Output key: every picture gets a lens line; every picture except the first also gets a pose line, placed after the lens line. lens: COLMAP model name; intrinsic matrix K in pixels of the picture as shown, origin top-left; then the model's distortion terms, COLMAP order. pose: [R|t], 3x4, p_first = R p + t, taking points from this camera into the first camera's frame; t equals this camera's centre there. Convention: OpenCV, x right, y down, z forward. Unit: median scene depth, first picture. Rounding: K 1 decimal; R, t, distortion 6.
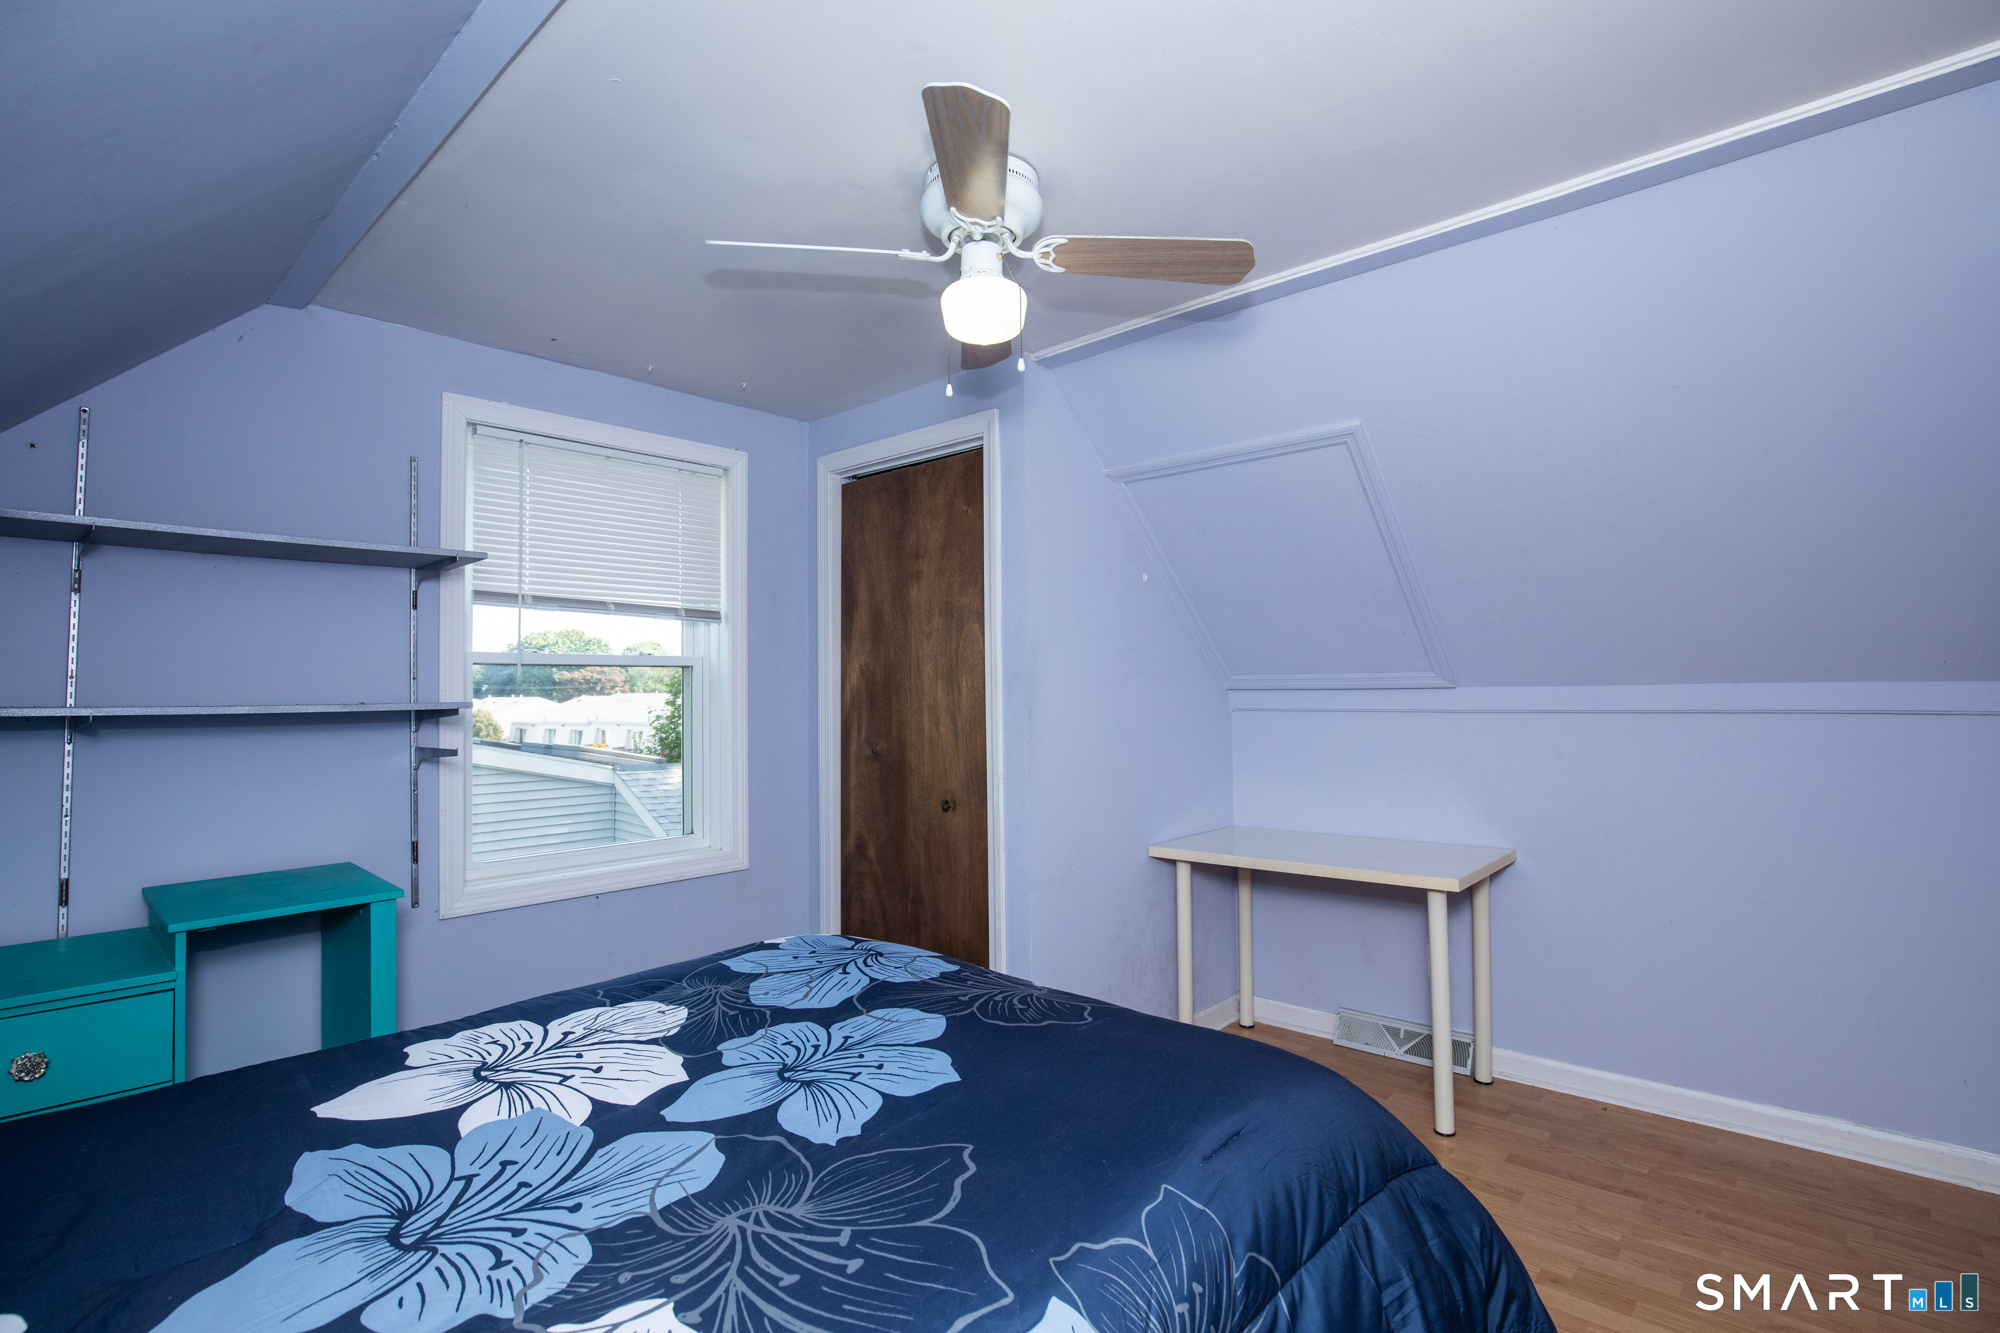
lens RADIAL K [[923.5, 0, 987.6], [0, 923.5, 674.9], [0, 0, 1]] dist [-0.037123, 0.007818]
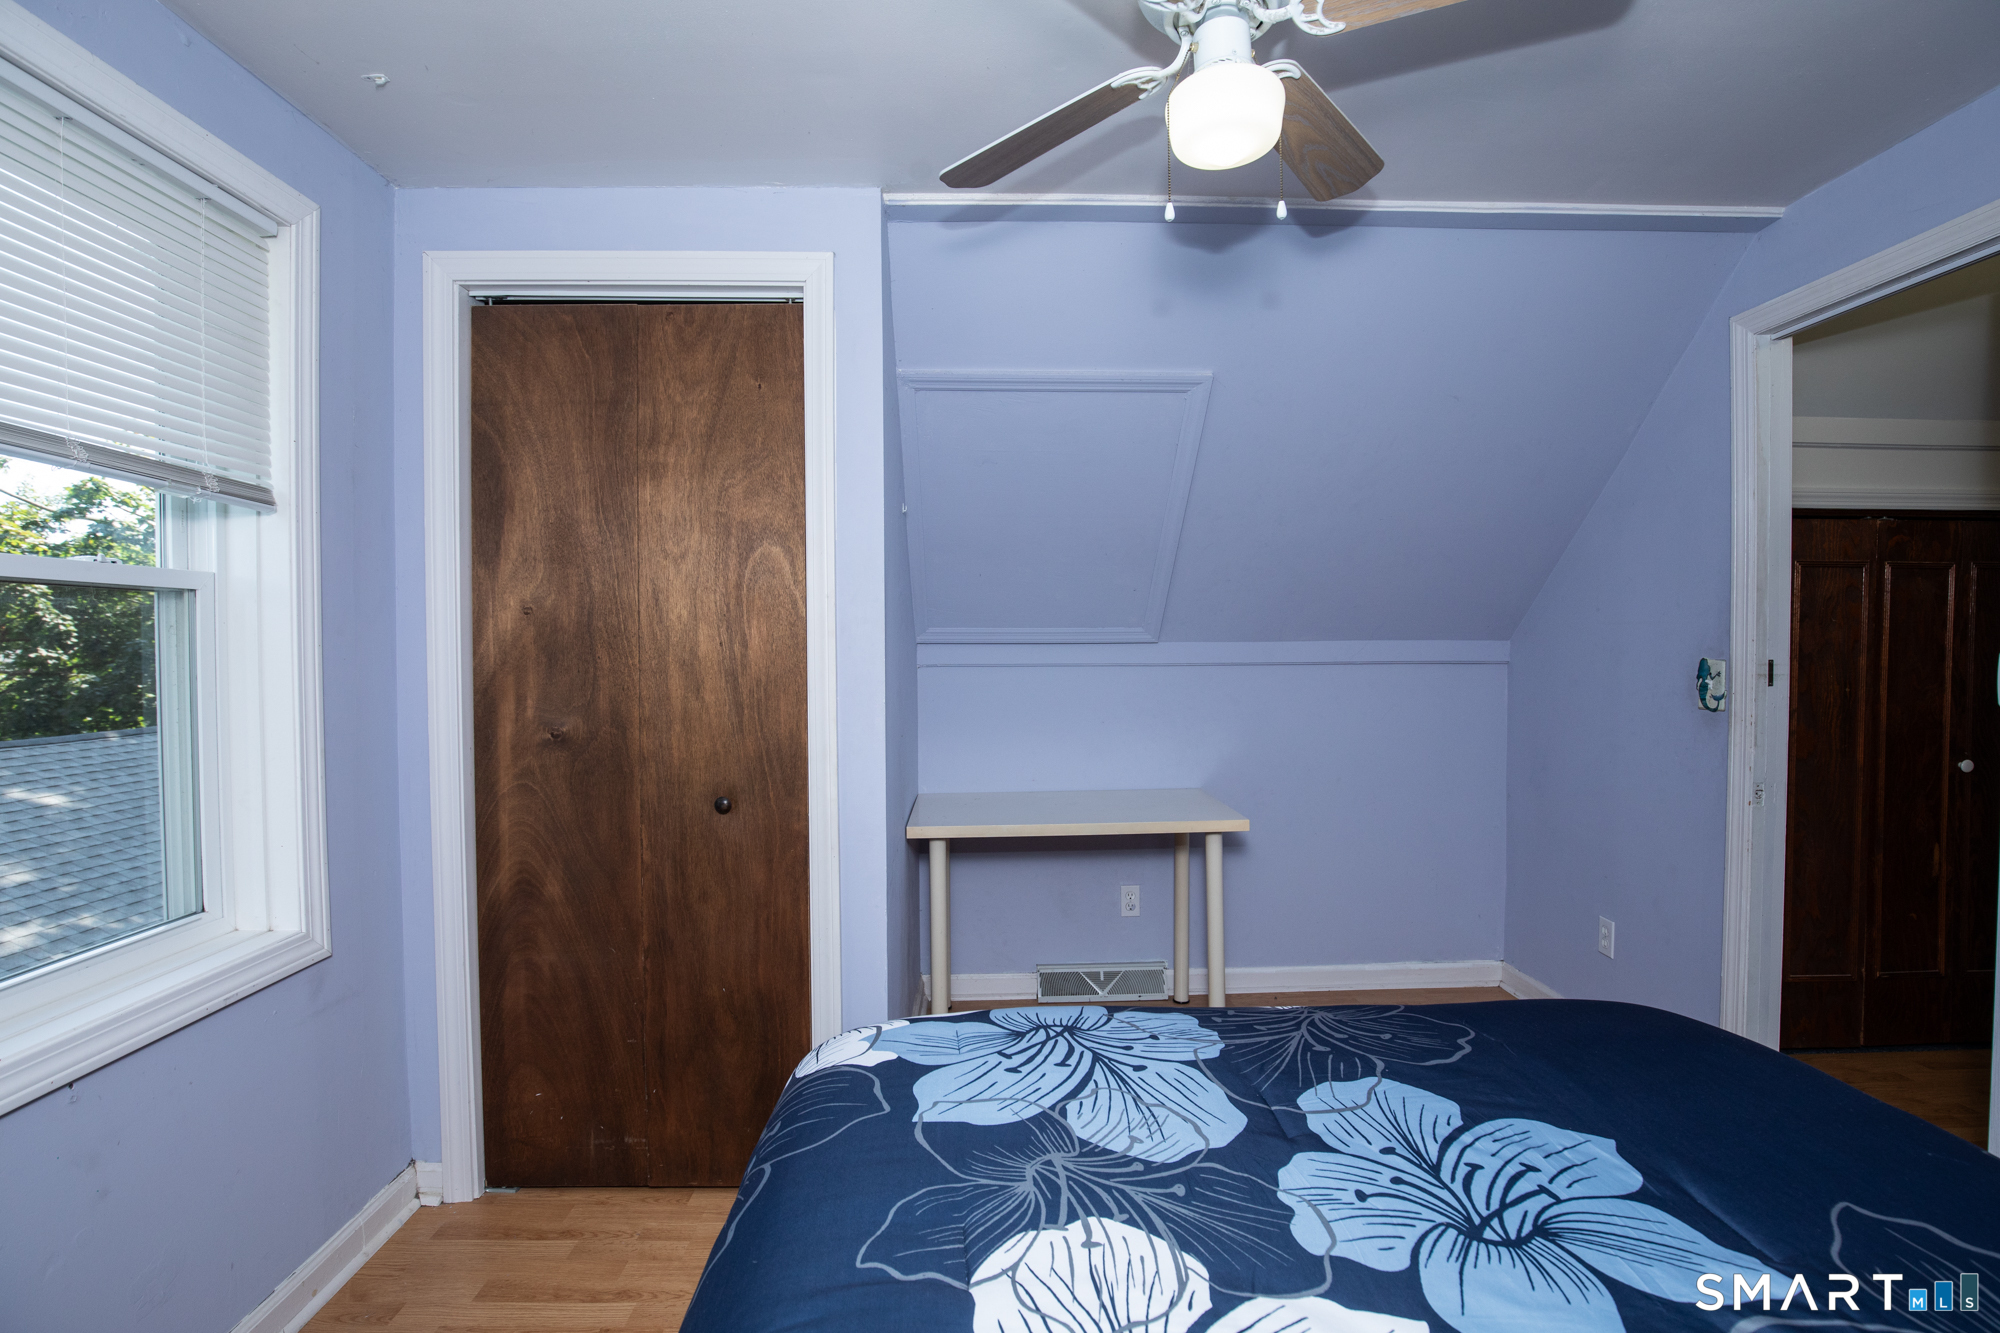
lens RADIAL K [[945.3, 0, 996.9], [0, 945.3, 668.8], [0, 0, 1]] dist [-0.024546, -0.005957]
pose [[0.716486, -0.010915, 0.697516, -0.515431], [-0.014931, 0.999409, 0.030976, 0.017168], [-0.697441, -0.032609, 0.715900, 0.451293]]
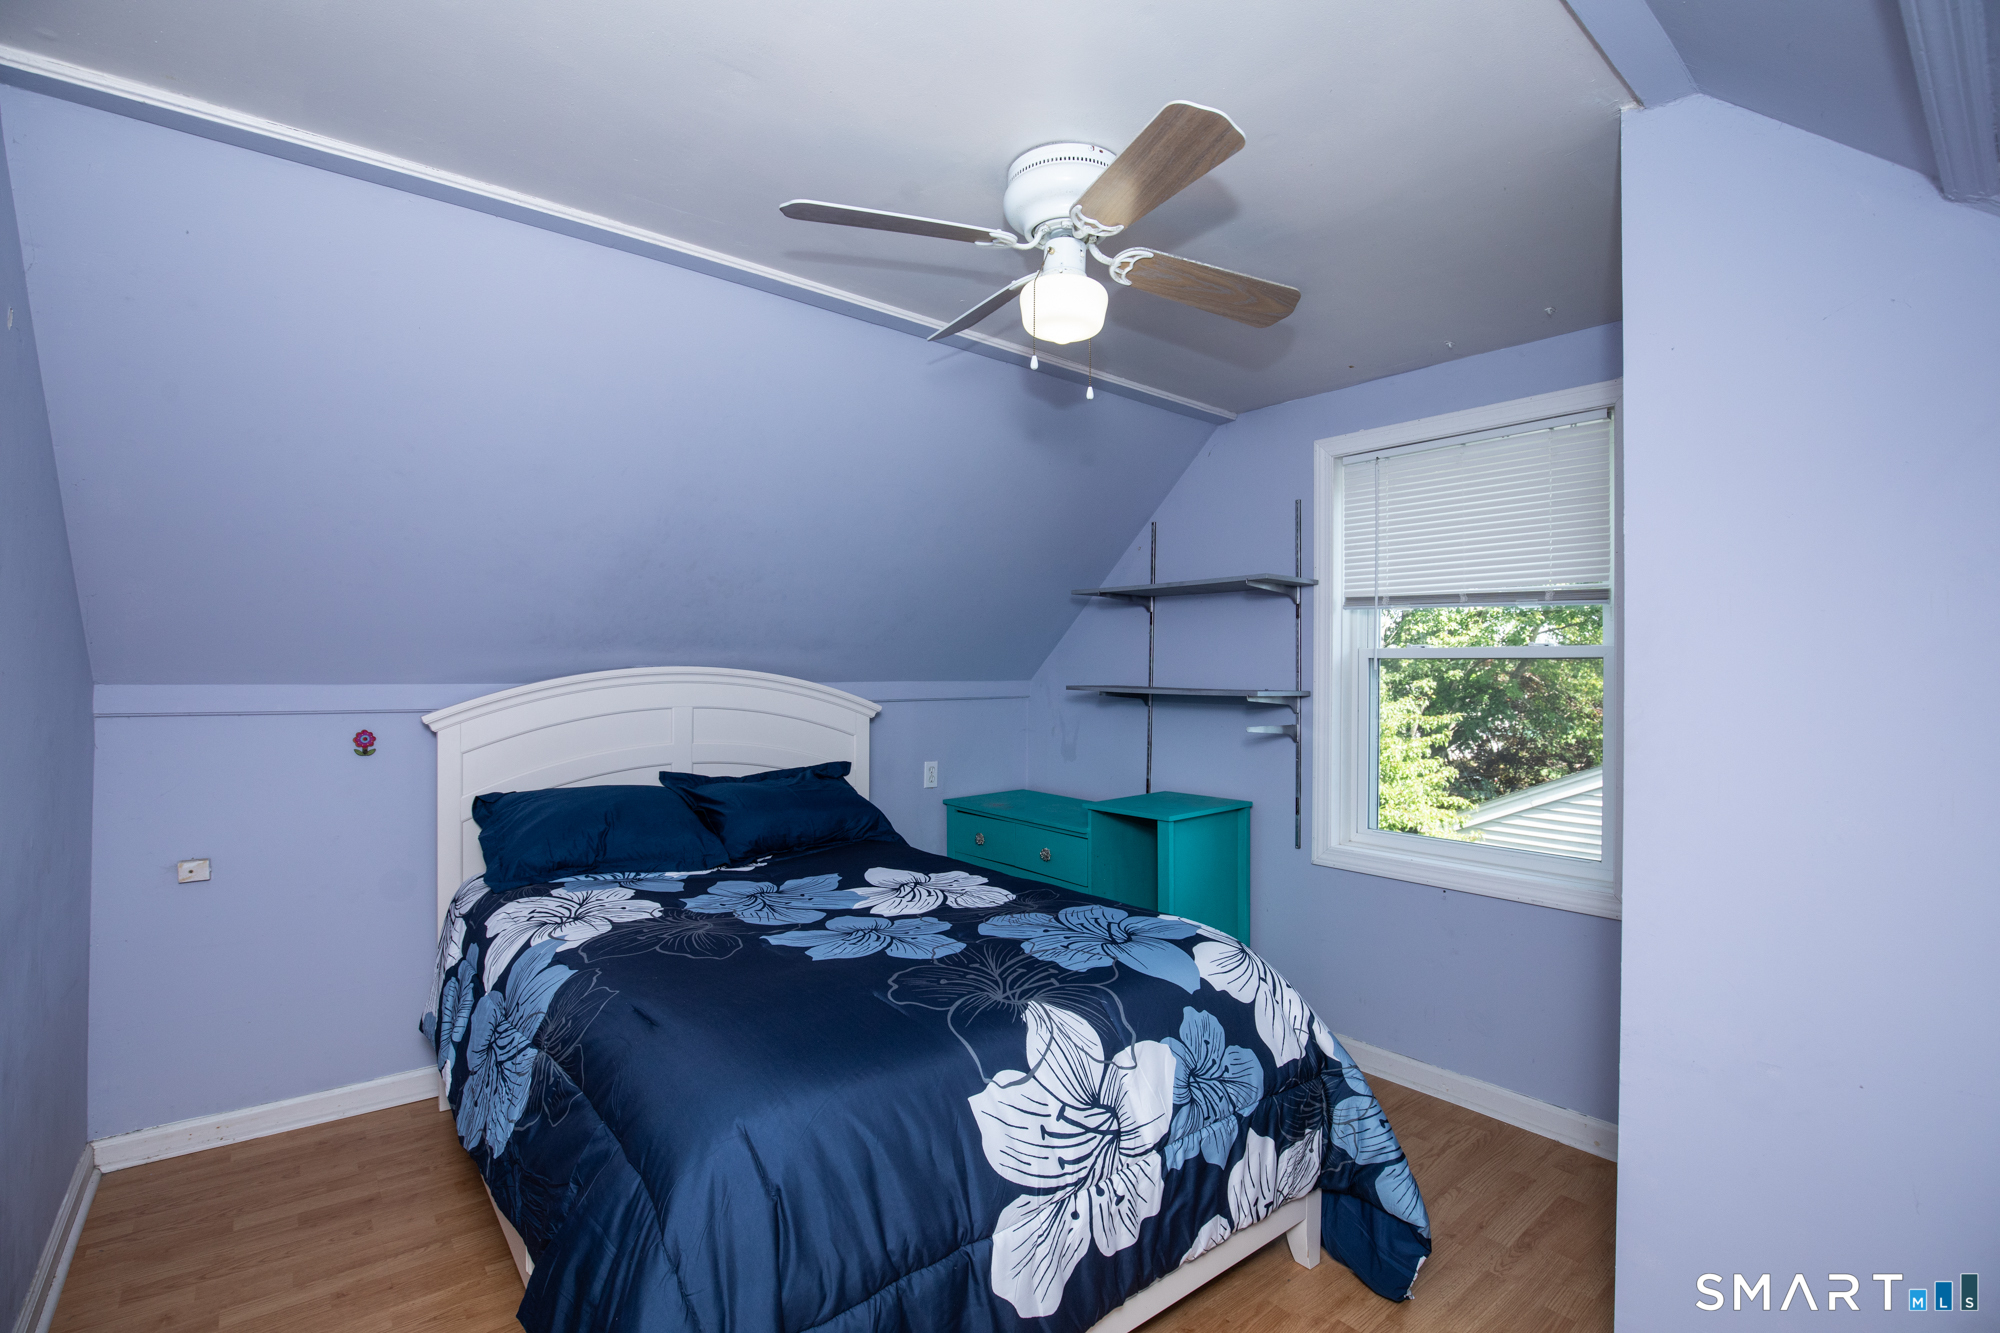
lens RADIAL K [[903.1, 0, 1027.0], [0, 903.1, 668.5], [0, 0, 1]] dist [-0.033512, 0.000284]
pose [[-0.107521, 0.008921, -0.994163, 0.746195], [0.011972, 0.999899, 0.007678, -0.016718], [0.994131, -0.011077, -0.107617, 0.826494]]
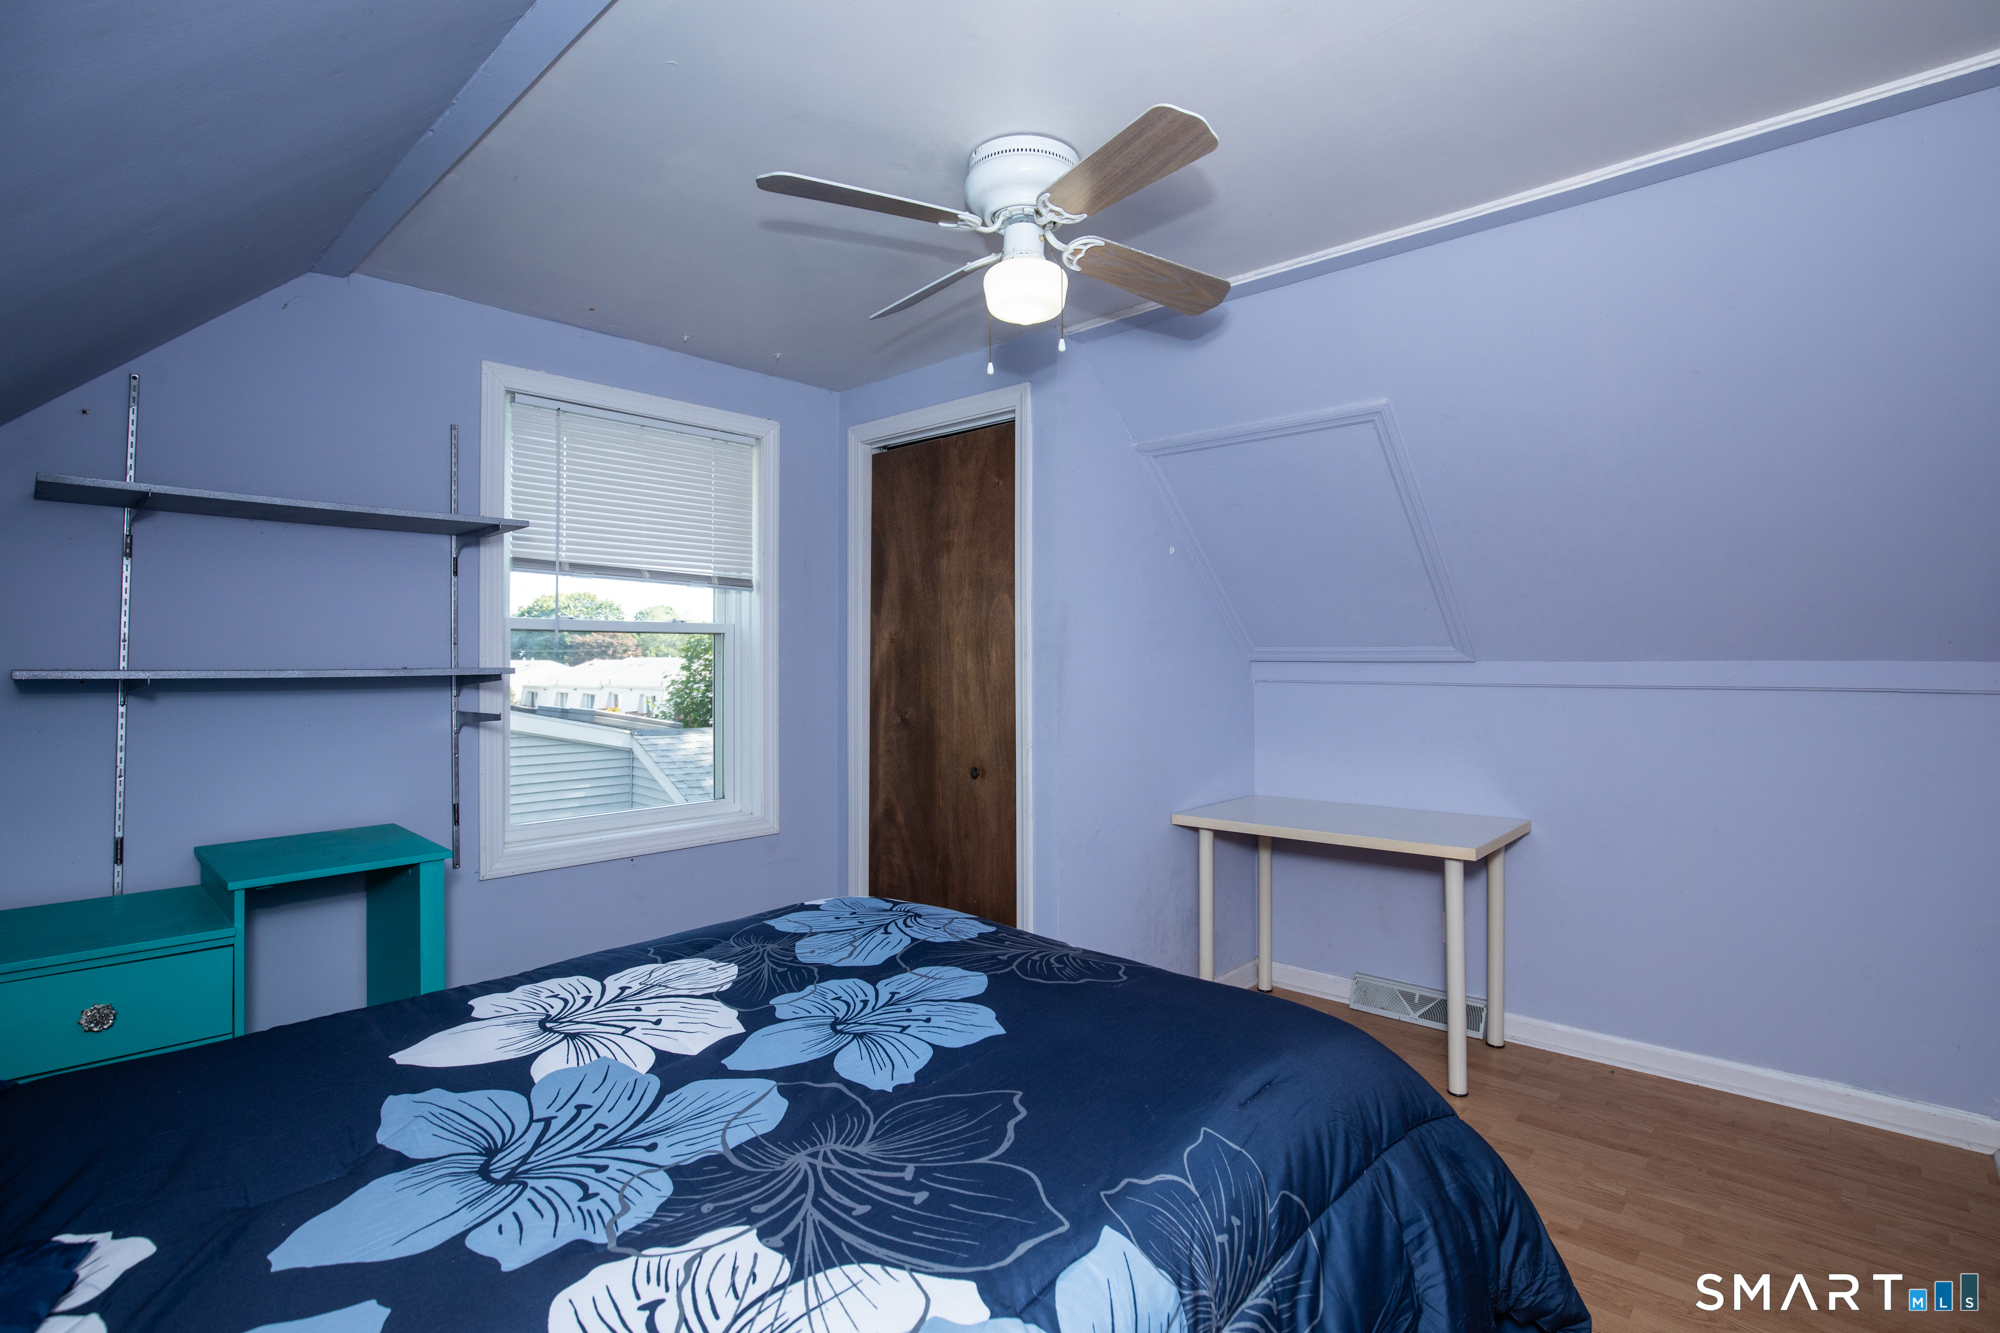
lens RADIAL K [[927.4, 0, 1008.6], [0, 927.4, 659.5], [0, 0, 1]] dist [-0.036657, 0.007506]
pose [[0.999936, 0.009146, 0.006702, -0.020448], [-0.009269, 0.999784, 0.018588, -0.003749], [-0.006530, -0.018649, 0.999805, -0.028020]]
